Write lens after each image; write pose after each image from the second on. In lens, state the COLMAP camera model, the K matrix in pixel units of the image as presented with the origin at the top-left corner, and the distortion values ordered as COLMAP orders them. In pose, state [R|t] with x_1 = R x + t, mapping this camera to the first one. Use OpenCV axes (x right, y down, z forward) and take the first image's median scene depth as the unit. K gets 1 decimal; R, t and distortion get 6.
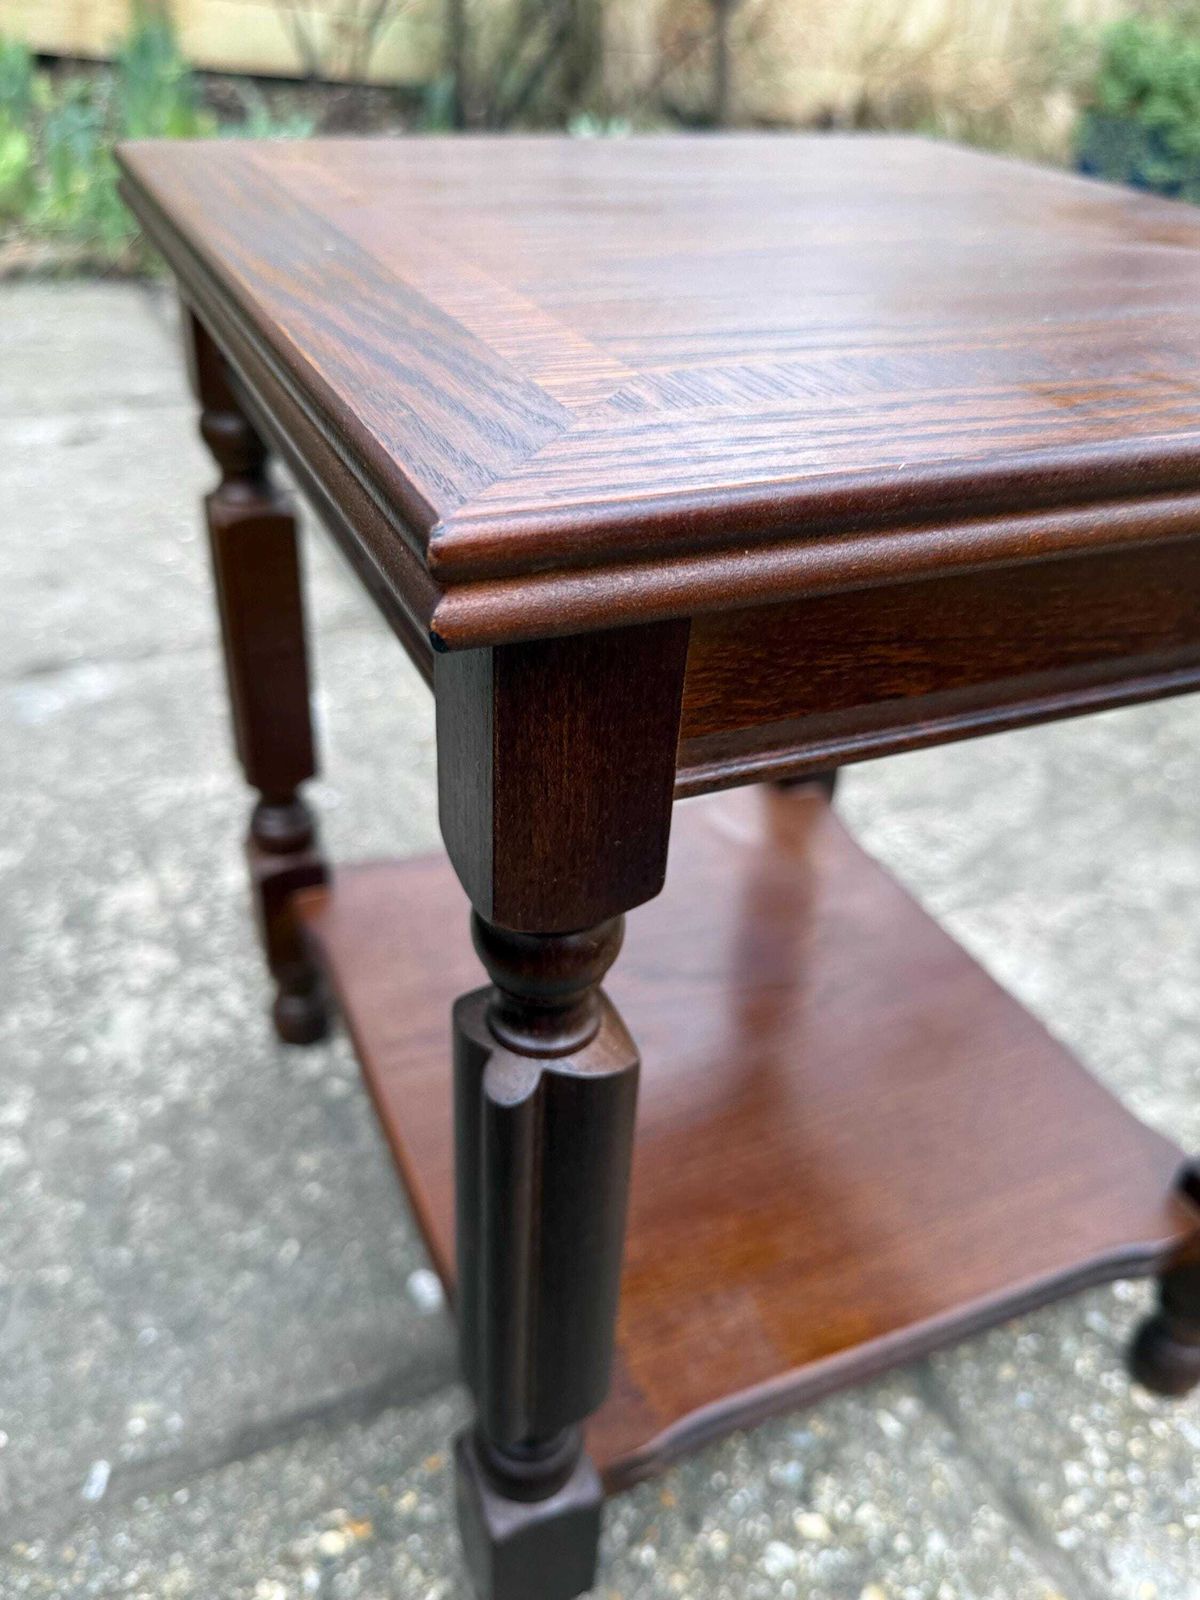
lens RADIAL K [[1304.4, 0, 598.5], [0, 1304.4, 808.1], [0, 0, 1]] dist [-0.027657, 0.001381]
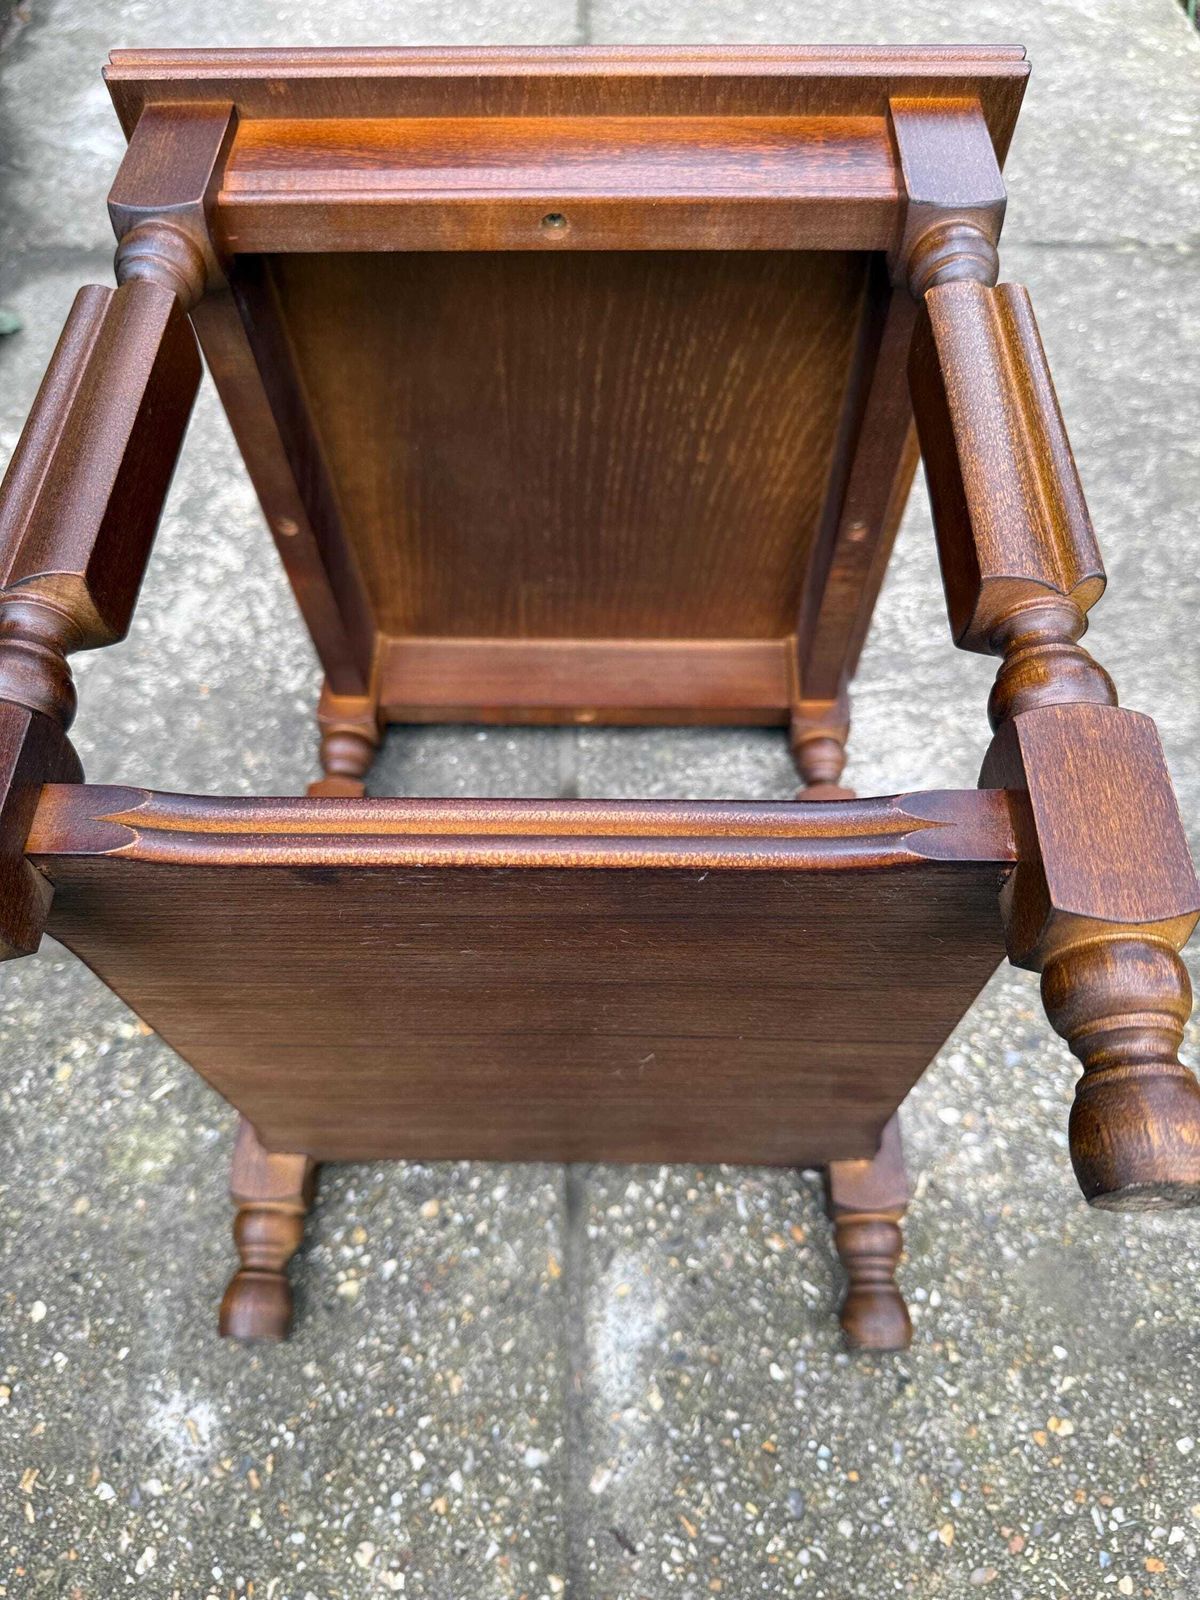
lens RADIAL K [[1168.9, 0, 609.4], [0, 1168.9, 791.6], [0, 0, 1]] dist [-0.009960, -0.014480]
pose [[0.910717, 0.313411, -0.269015, 0.533583], [-0.184212, 0.891161, 0.414605, -0.315221], [0.369677, -0.328032, 0.869329, 0.112294]]
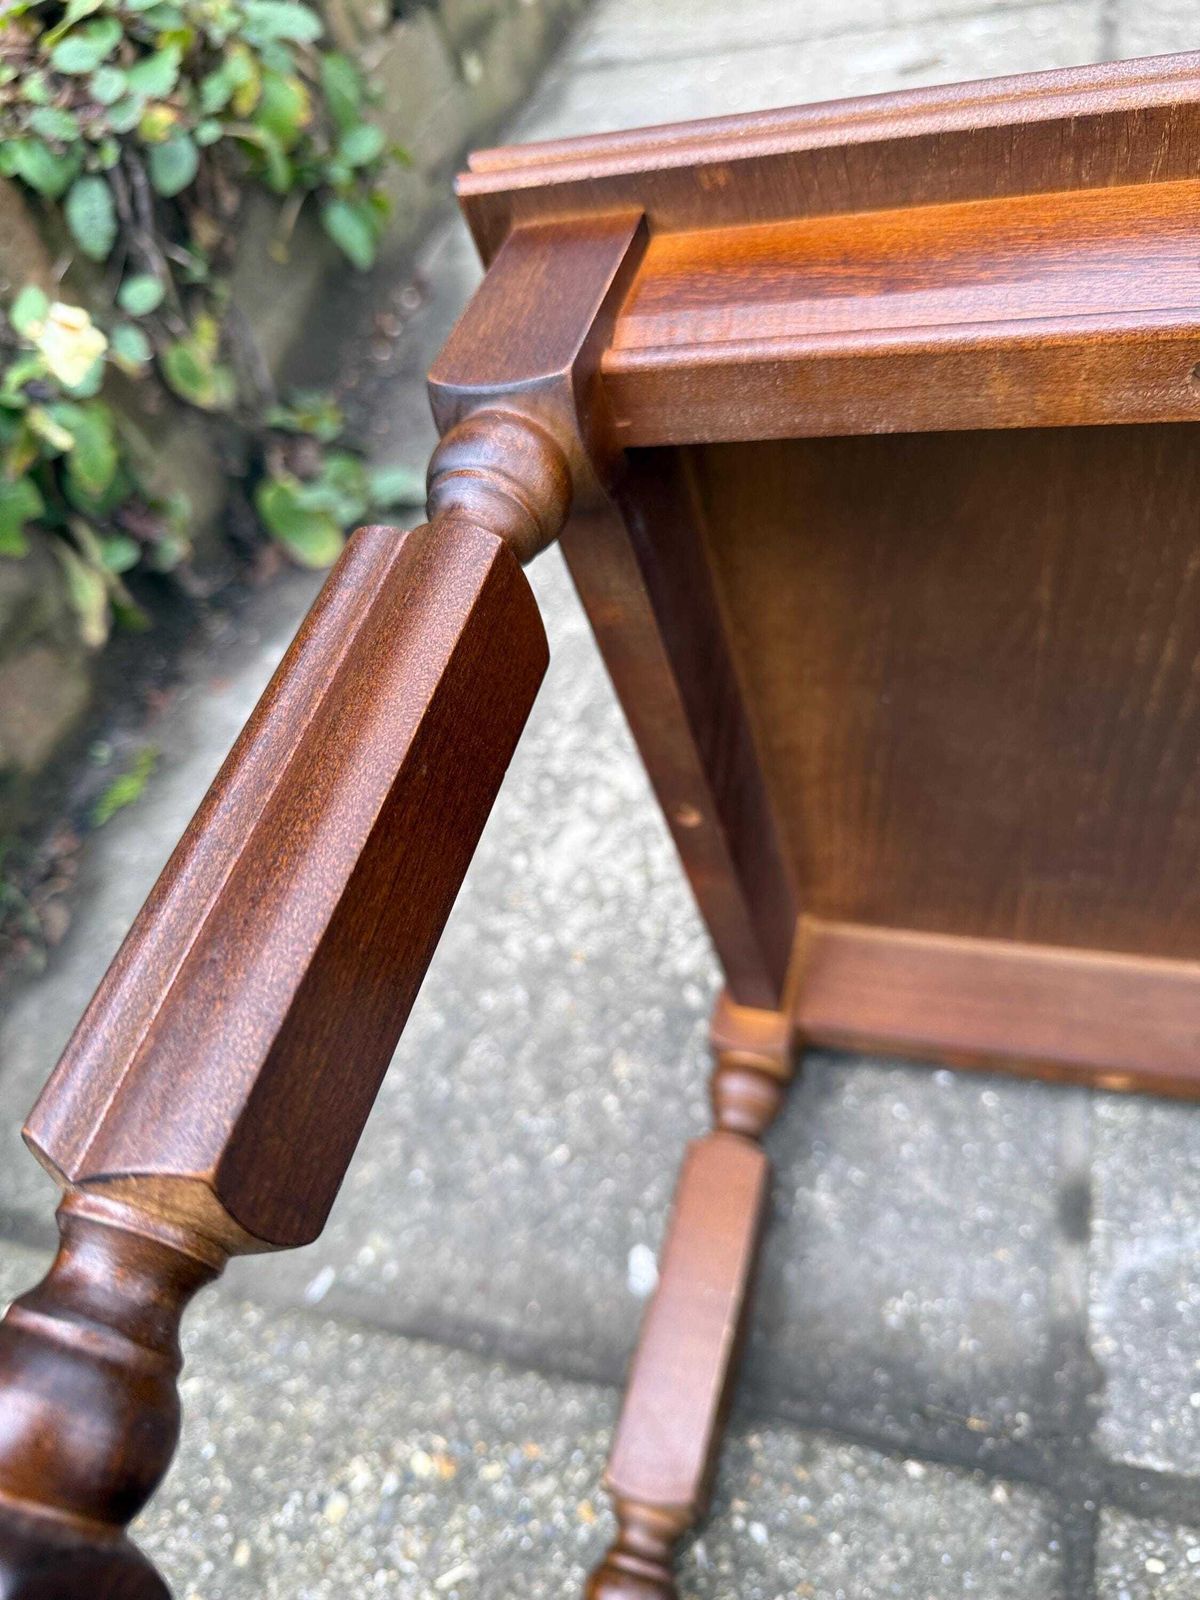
lens RADIAL K [[1190.3, 0, 600.0], [0, 1190.3, 801.5], [0, 0, 1]] dist [-0.013480, -0.024539]
pose [[0.730181, 0.340200, -0.592536, 0.282343], [-0.111301, 0.914868, 0.388109, -0.322591], [0.674127, -0.217440, 0.705884, 0.475847]]
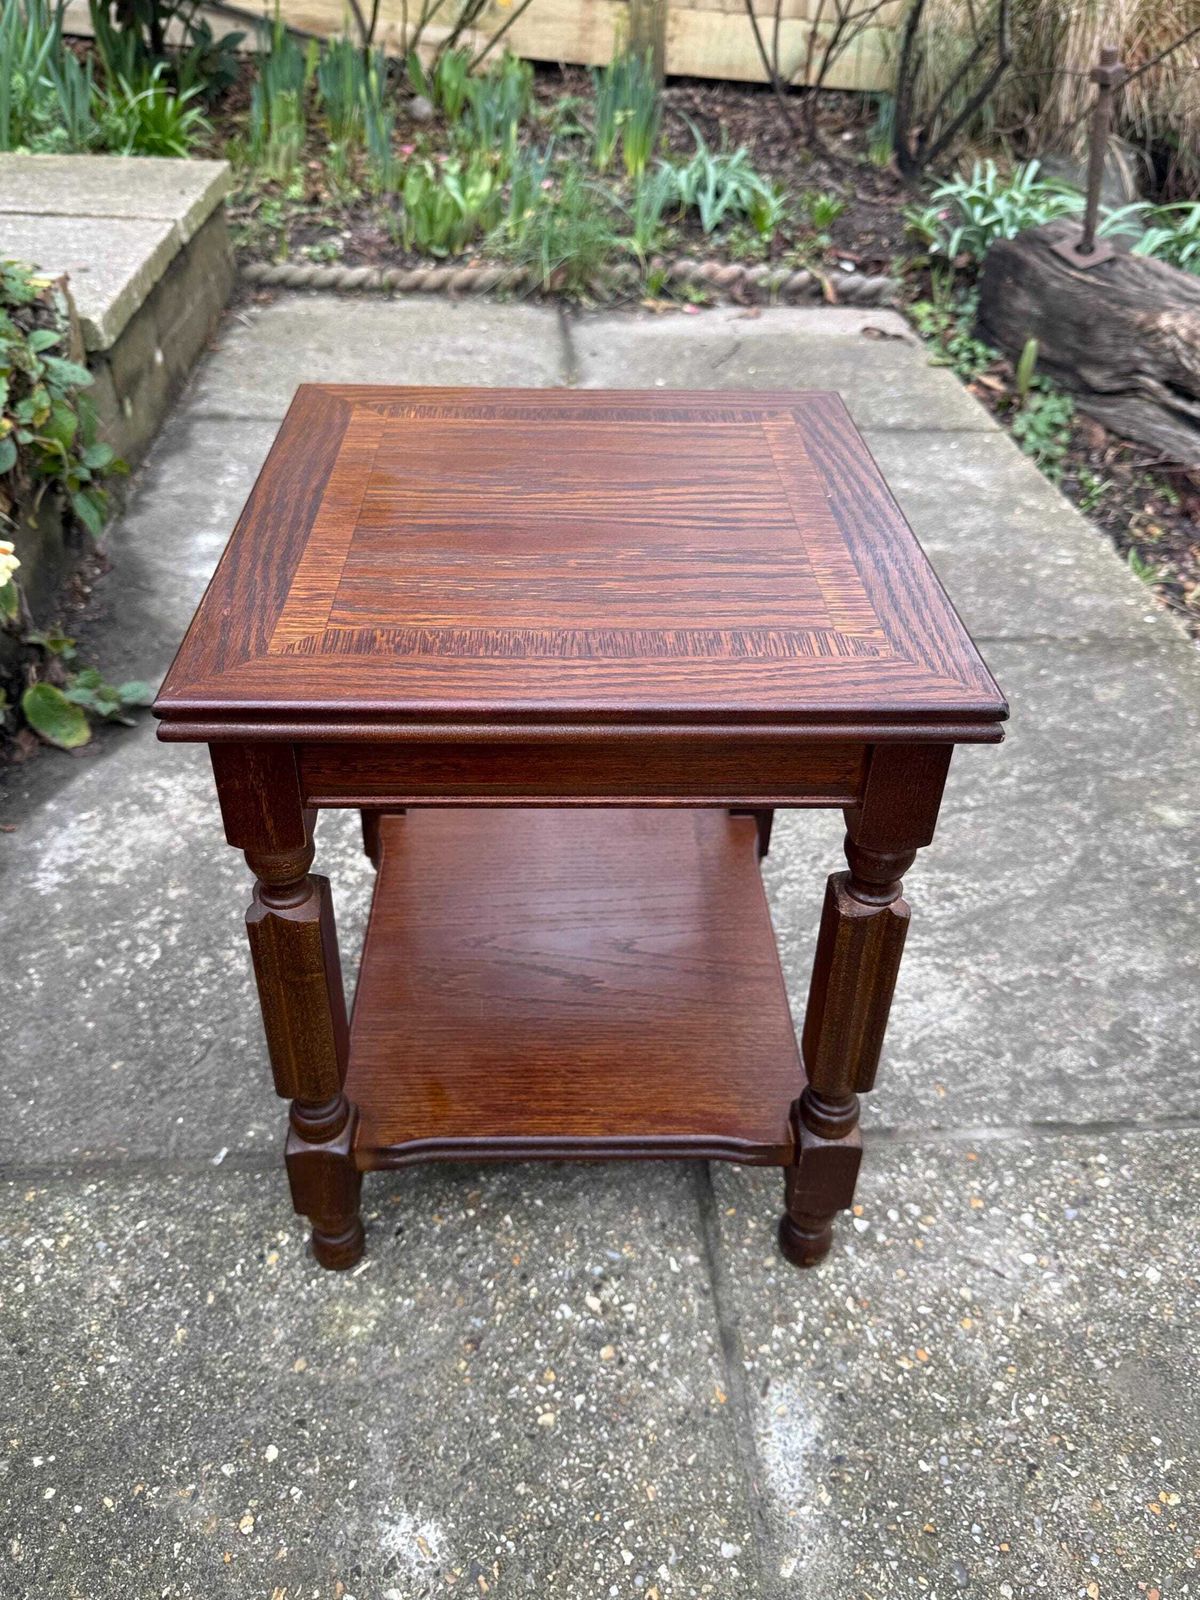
lens RADIAL K [[1275.2, 0, 602.1], [0, 1275.2, 766.4], [0, 0, 1]] dist [0.002687, -0.022275]
pose [[0.936007, 0.179461, -0.302793, 0.507989], [-0.174820, 0.983678, 0.042602, -0.160055], [0.305496, 0.013059, 0.952104, -0.484377]]
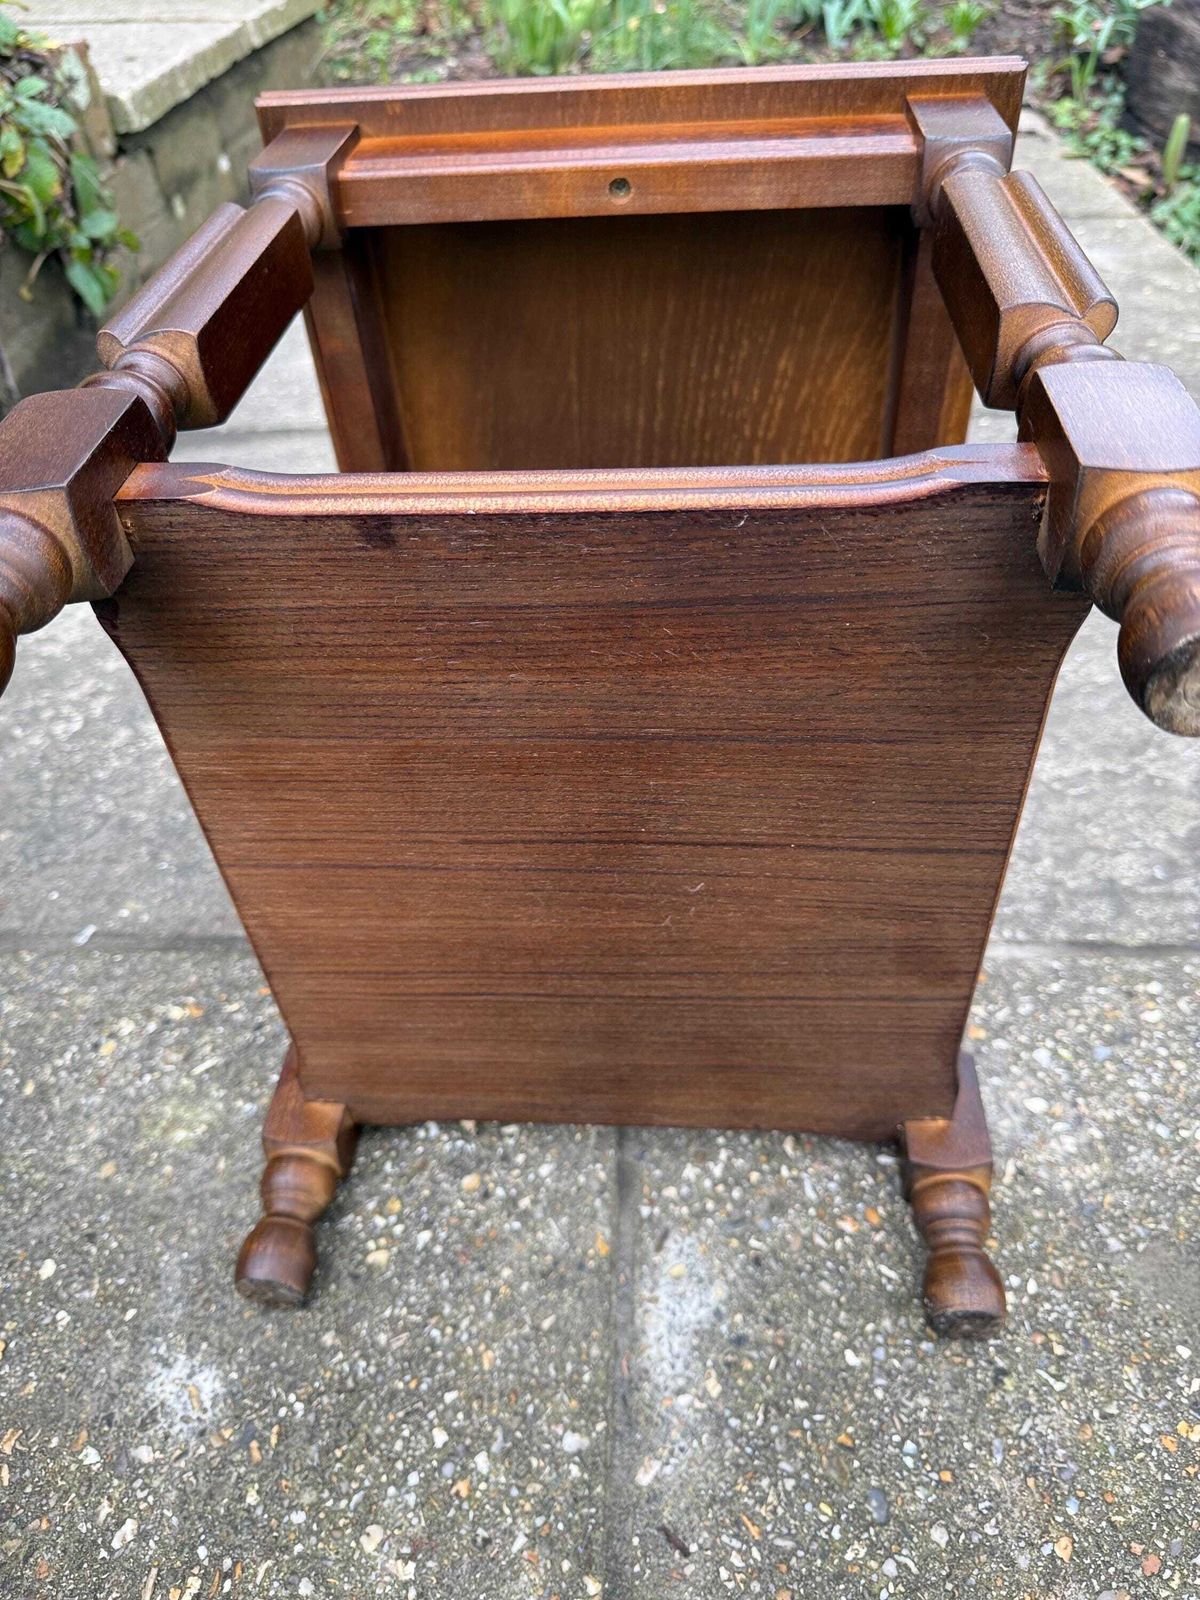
lens RADIAL K [[1168.9, 0, 601.7], [0, 1168.9, 785.6], [0, 0, 1]] dist [-0.009960, -0.014480]
pose [[0.882464, 0.232775, -0.408747, 0.649785], [-0.176639, 0.969364, 0.170683, 0.003688], [0.435955, -0.078422, 0.896545, 0.034991]]
